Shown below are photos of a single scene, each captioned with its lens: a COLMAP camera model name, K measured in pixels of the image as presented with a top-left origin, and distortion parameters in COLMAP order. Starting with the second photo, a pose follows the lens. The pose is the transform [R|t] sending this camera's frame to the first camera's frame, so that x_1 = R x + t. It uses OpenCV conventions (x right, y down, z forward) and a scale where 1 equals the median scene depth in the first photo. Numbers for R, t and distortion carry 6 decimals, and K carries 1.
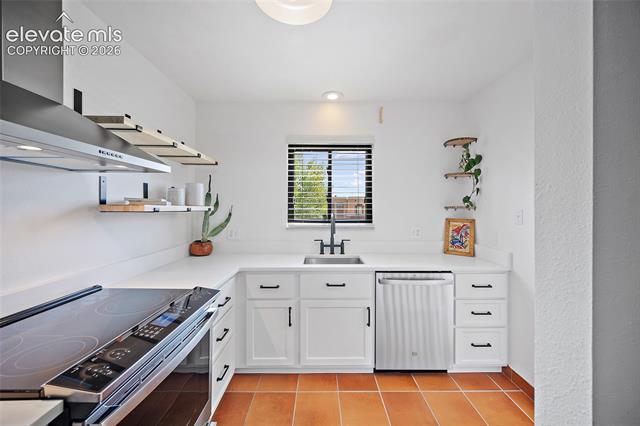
lens RADIAL K [[252.8, 0, 317.2], [0, 252.8, 207.4], [0, 0, 1]] dist [-0.008440, 0.000713]
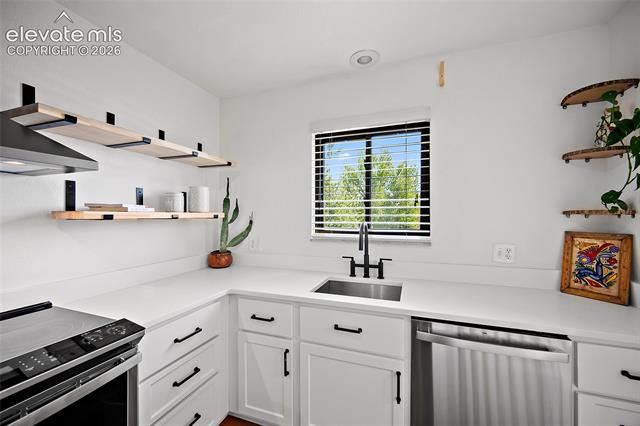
lens RADIAL K [[252.8, 0, 321.5], [0, 252.8, 215.3], [0, 0, 1]] dist [-0.008440, 0.000713]
pose [[0.937730, -0.002974, -0.347353, 0.190723], [0.004985, 0.999976, 0.004897, 0.001720], [0.347330, -0.006323, 0.937721, 0.275094]]
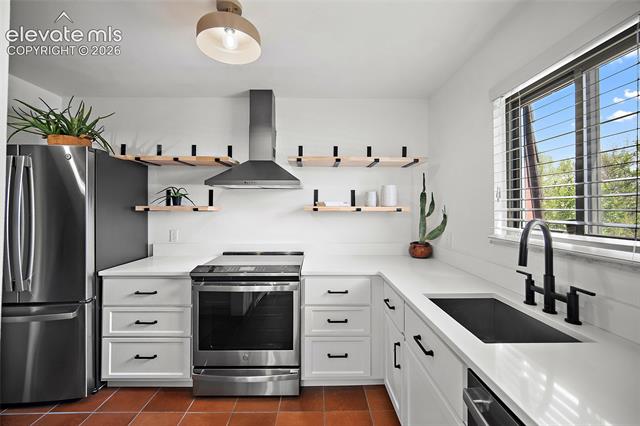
lens RADIAL K [[252.8, 0, 316.1], [0, 252.8, 204.7], [0, 0, 1]] dist [-0.008440, 0.000713]
pose [[-0.013085, -0.019134, -0.999731, 0.499951], [0.004187, 0.999807, -0.019190, 0.004854], [0.999906, -0.004436, -0.013003, 0.604535]]
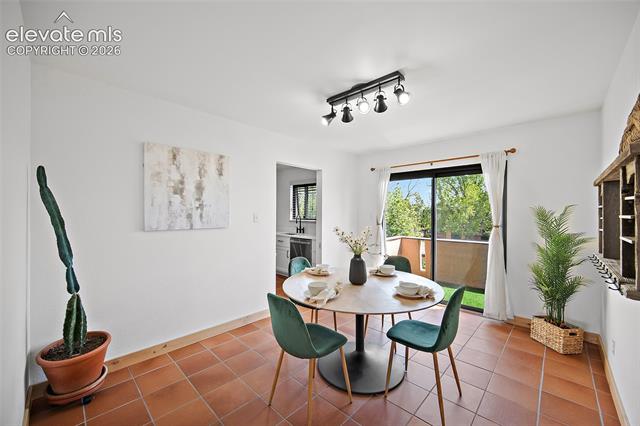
lens RADIAL K [[252.8, 0, 318.1], [0, 252.8, 210.5], [0, 0, 1]] dist [-0.008440, 0.000713]
pose [[0.715067, -0.000419, -0.699056, 1.775391], [-0.000863, 0.999999, -0.001482, -0.016403], [0.699055, 0.001663, 0.715066, -0.522787]]
